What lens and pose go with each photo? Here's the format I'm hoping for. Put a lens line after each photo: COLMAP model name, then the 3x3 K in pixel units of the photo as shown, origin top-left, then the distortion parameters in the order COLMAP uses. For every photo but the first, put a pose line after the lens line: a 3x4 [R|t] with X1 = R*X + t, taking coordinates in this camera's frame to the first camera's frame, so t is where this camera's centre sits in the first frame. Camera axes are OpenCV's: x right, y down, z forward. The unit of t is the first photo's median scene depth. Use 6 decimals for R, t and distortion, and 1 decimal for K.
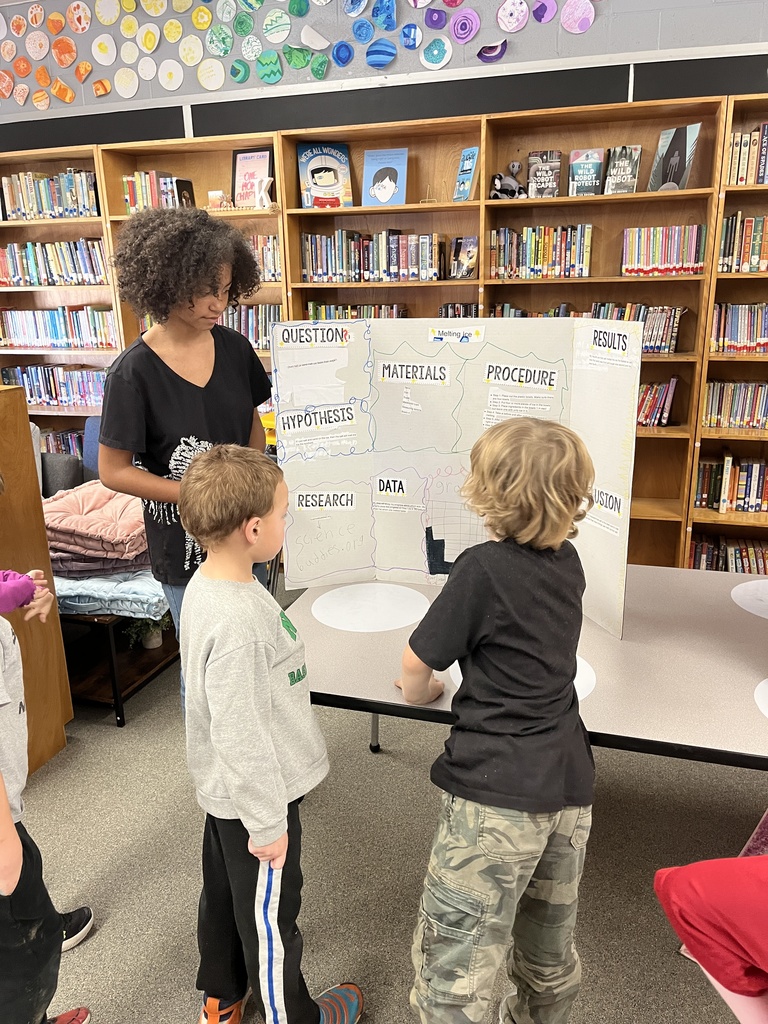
lens RADIAL K [[771.4, 0, 386.1], [0, 771.4, 513.0], [0, 0, 1]] dist [0.033508, -0.044397]
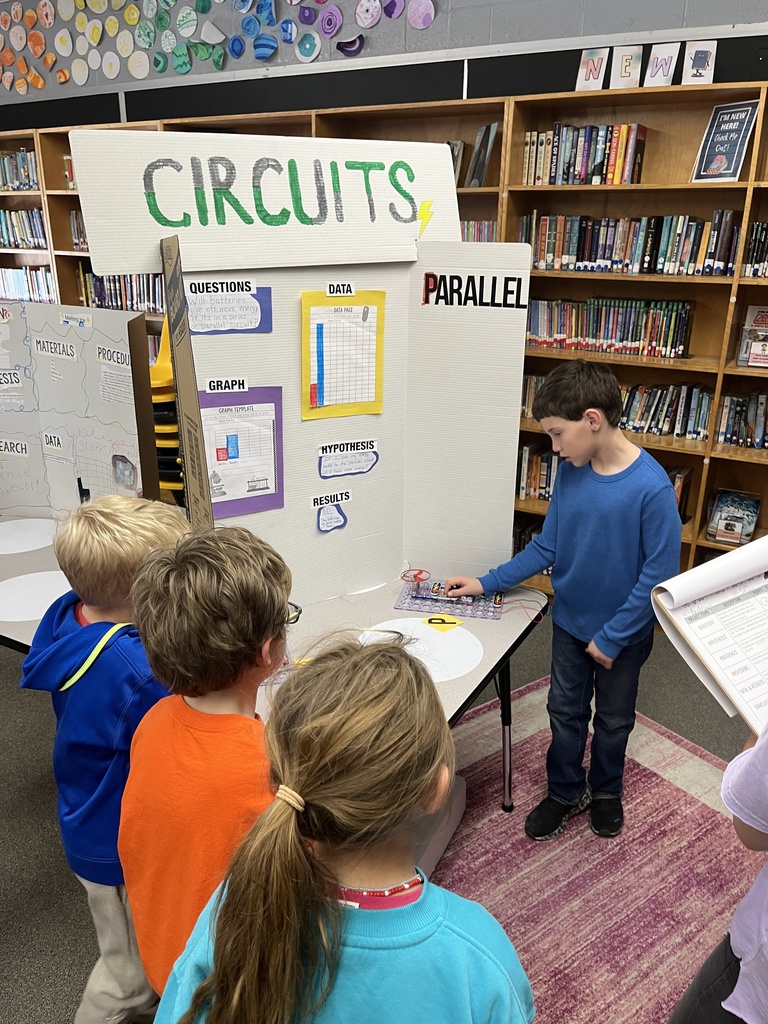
lens RADIAL K [[771.4, 0, 421.5], [0, 771.4, 511.6], [0, 0, 1]] dist [0.033508, -0.044397]
pose [[0.974080, 0.111055, -0.197065, 0.492222], [-0.100360, 0.992924, 0.063484, -0.035395], [0.202721, -0.042061, 0.978333, -0.049136]]
